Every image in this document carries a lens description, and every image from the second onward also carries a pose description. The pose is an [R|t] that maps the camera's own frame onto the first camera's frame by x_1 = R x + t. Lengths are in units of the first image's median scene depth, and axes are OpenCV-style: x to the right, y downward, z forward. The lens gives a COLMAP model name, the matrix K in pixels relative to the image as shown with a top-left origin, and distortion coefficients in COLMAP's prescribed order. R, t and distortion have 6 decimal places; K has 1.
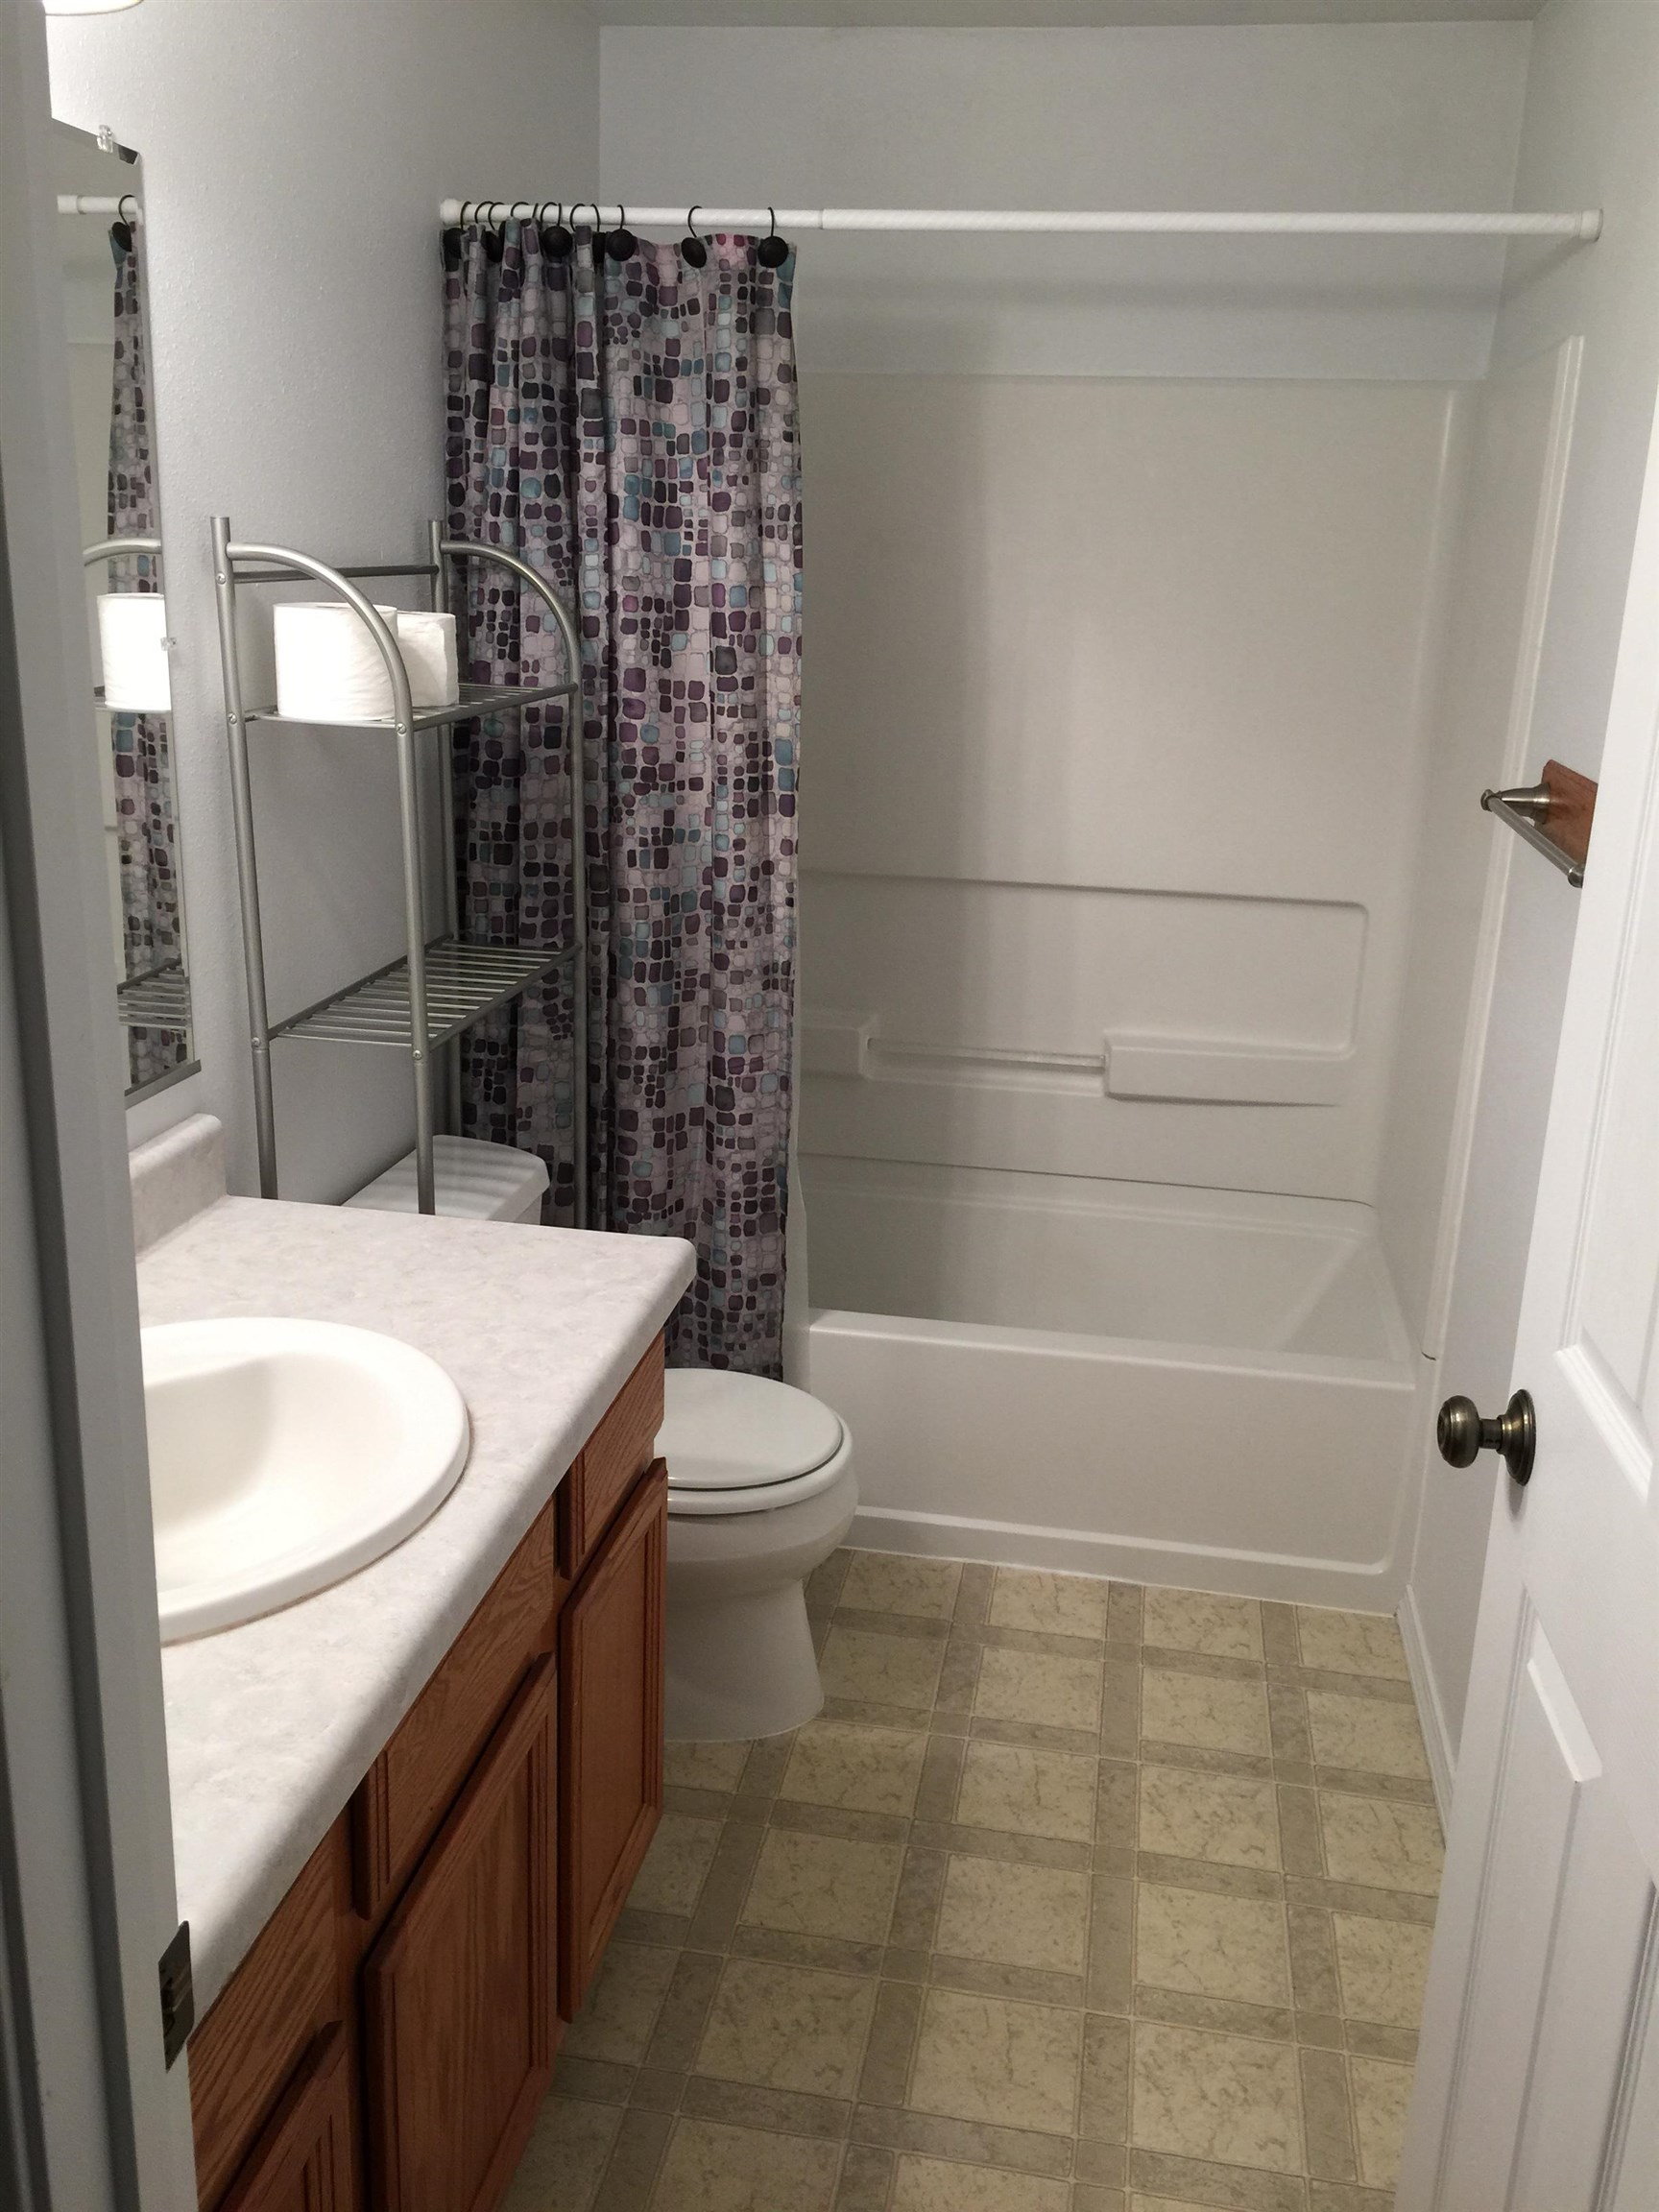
lens RADIAL K [[1878.7, 0, 813.9], [0, 1878.7, 1105.1], [0, 0, 1]] dist [0.084635, -0.111370]
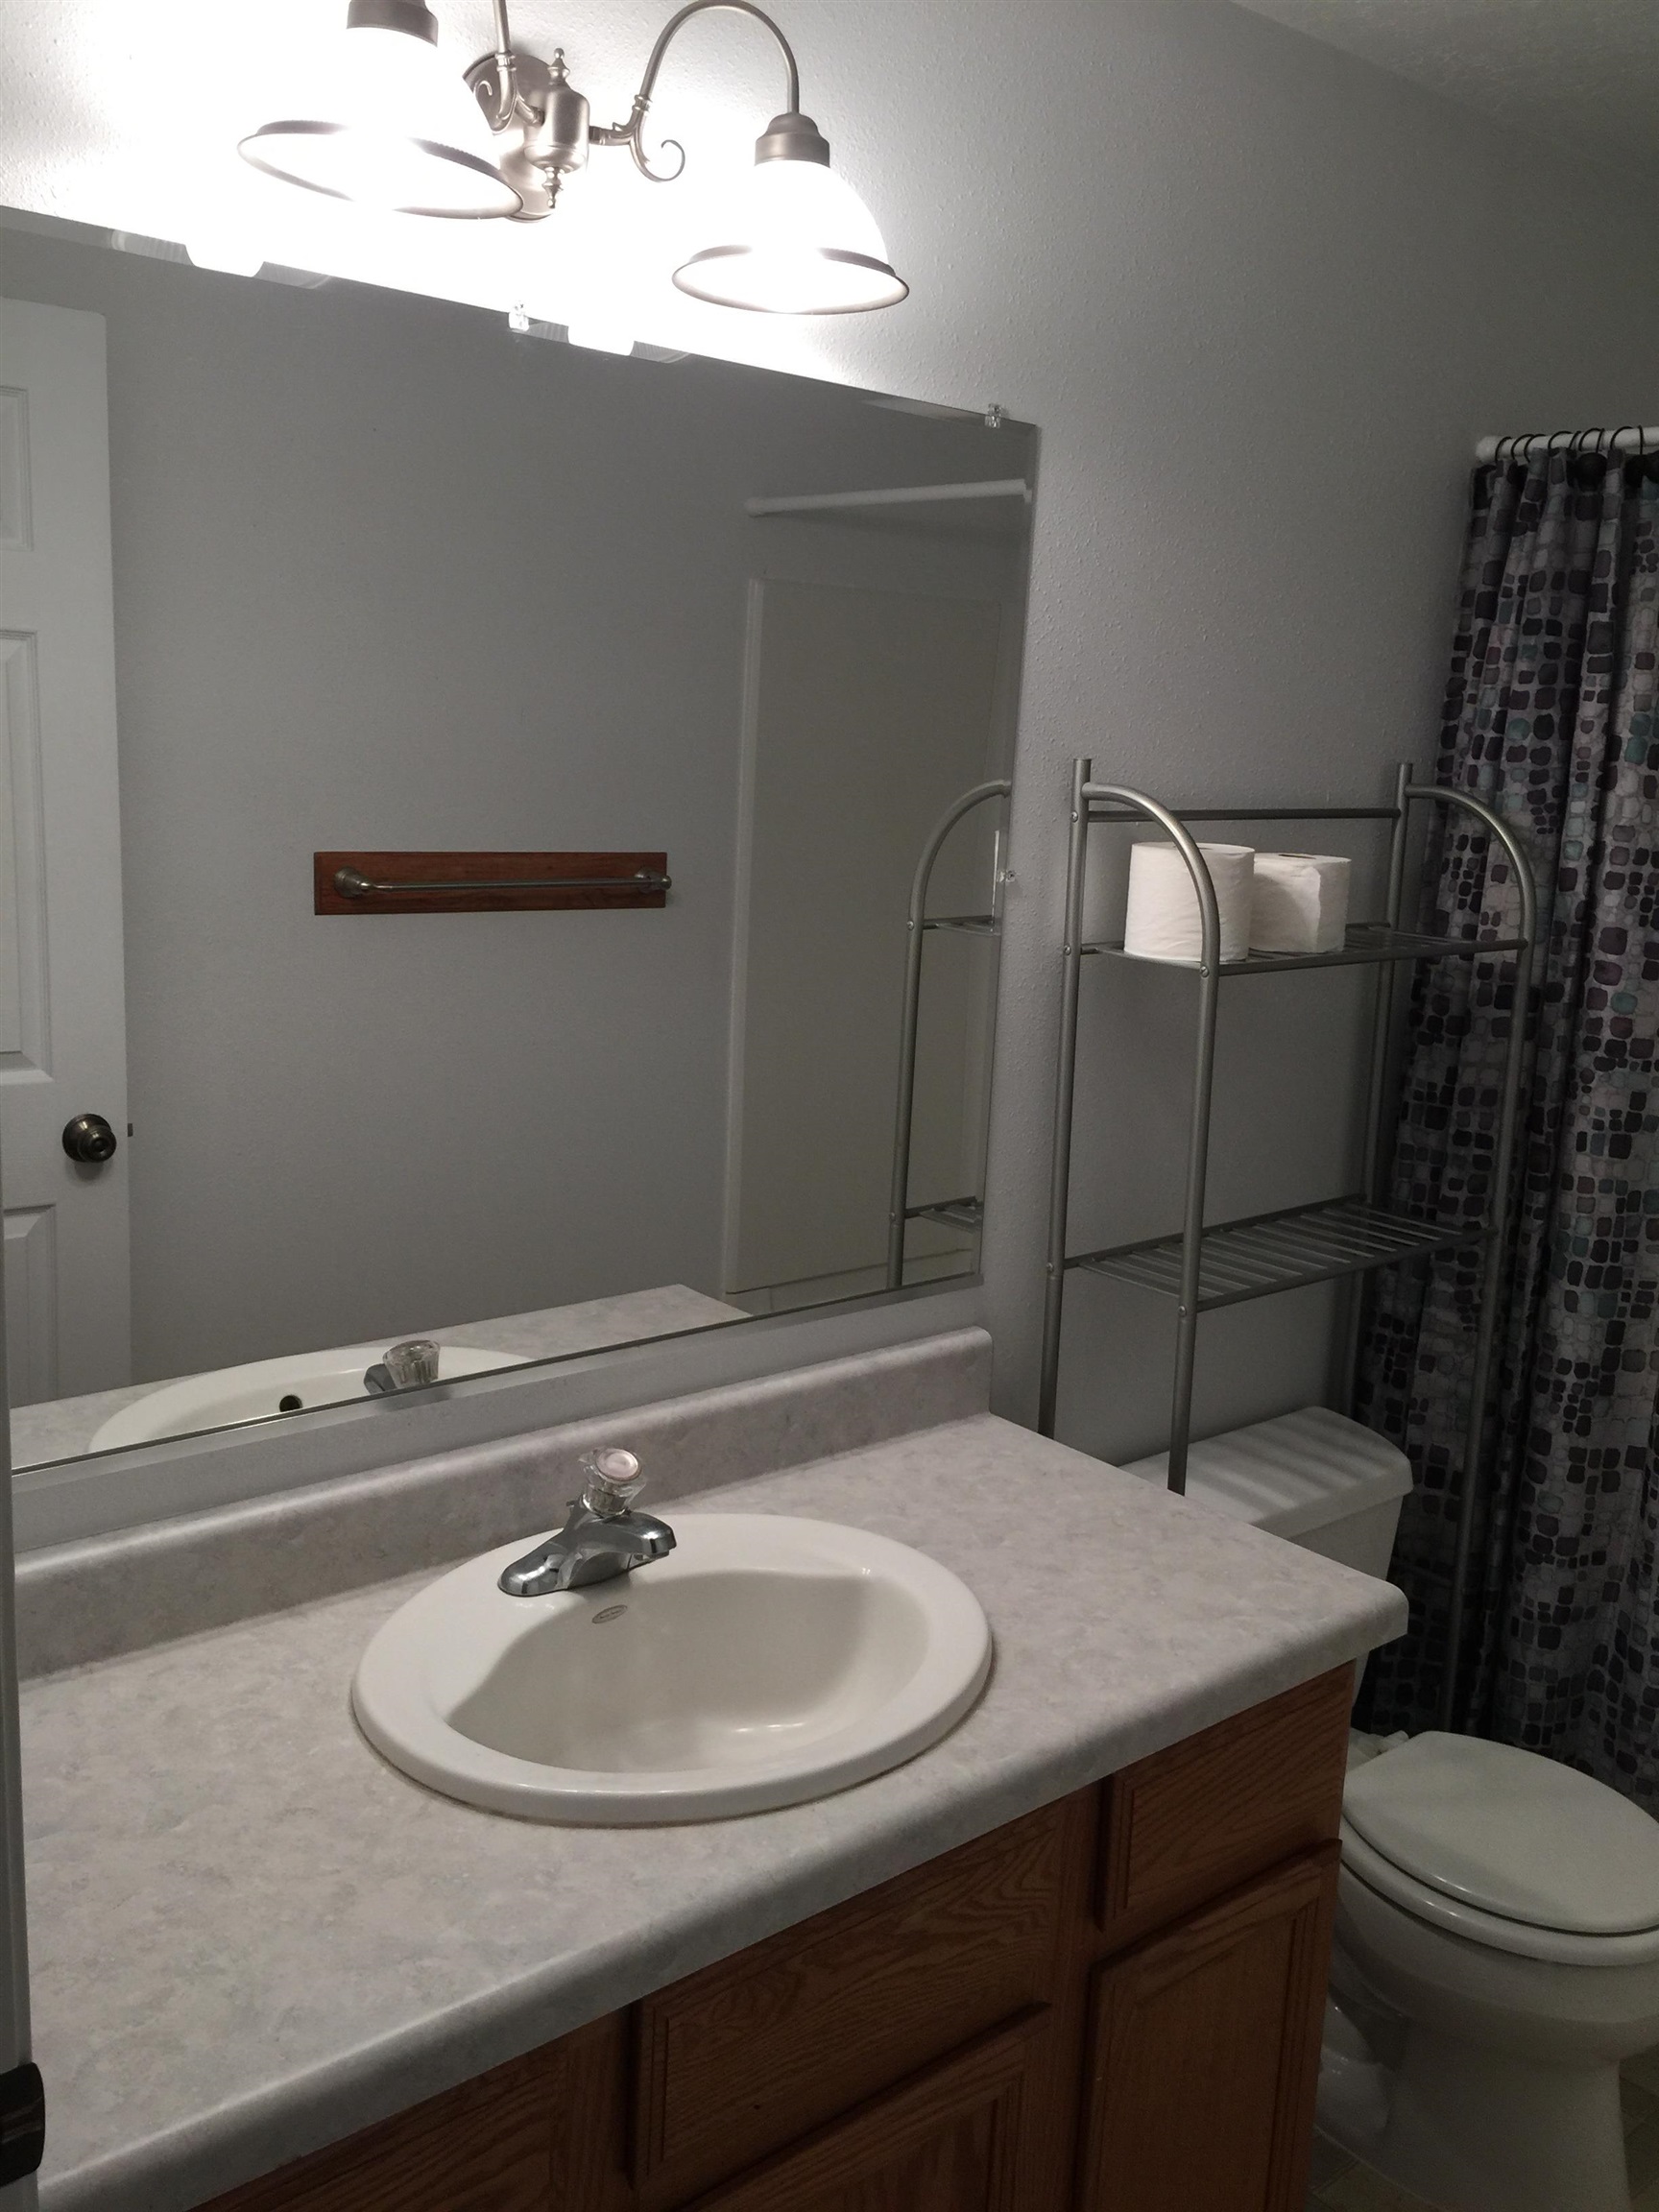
lens RADIAL K [[1878.7, 0, 813.9], [0, 1878.7, 1105.1], [0, 0, 1]] dist [0.084635, -0.111370]
pose [[0.775041, 0.126034, -0.619215, 0.171162], [-0.199957, 0.978470, -0.051121, -0.033334], [0.599440, 0.163437, 0.783556, 0.107397]]
